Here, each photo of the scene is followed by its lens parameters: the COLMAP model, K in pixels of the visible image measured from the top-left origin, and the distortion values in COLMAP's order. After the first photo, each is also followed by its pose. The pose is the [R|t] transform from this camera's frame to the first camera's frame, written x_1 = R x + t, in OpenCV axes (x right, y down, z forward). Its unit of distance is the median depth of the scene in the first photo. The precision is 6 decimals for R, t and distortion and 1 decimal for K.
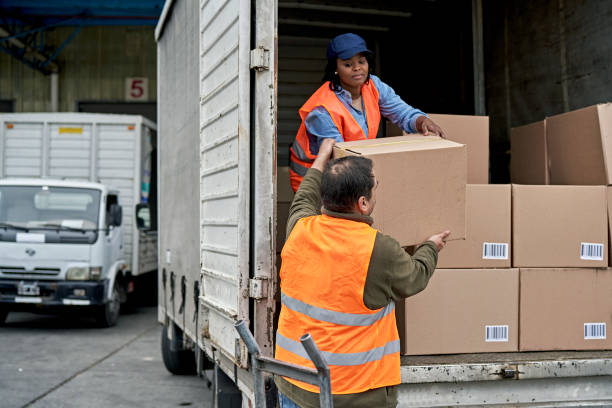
lens RADIAL K [[961.4, 0, 306.0], [0, 961.4, 204.0], [0, 0, 1]] dist [0.021518, 0.081685]
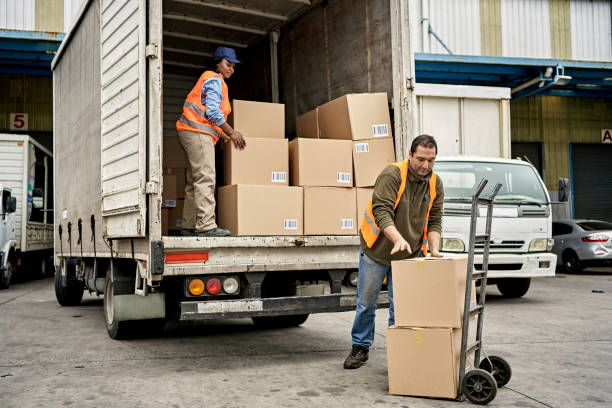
lens RADIAL K [[722.7, 0, 306.0], [0, 722.7, 204.0], [0, 0, 1]] dist [0.080237, -0.033665]
pose [[0.974343, 0.001315, 0.225064, -0.067929], [0.008539, 0.999047, -0.042805, 0.161441], [-0.224906, 0.043628, 0.973403, -0.260578]]
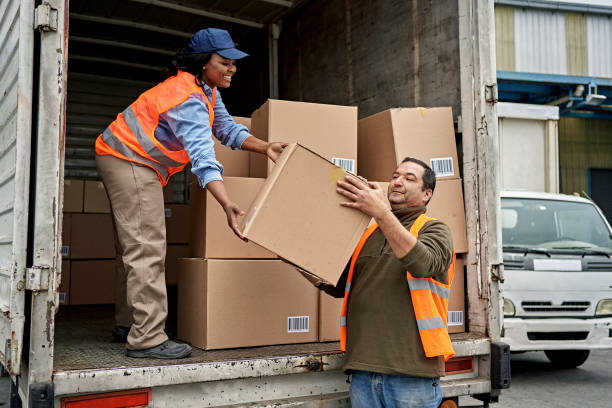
lens RADIAL K [[655.3, 0, 306.0], [0, 655.3, 204.0], [0, 0, 1]] dist [0.045076, 0.027048]
pose [[0.971381, 0.020486, 0.236640, 0.040988], [-0.008227, 0.998578, -0.052677, 0.046913], [-0.237383, 0.049223, 0.970168, 0.342409]]
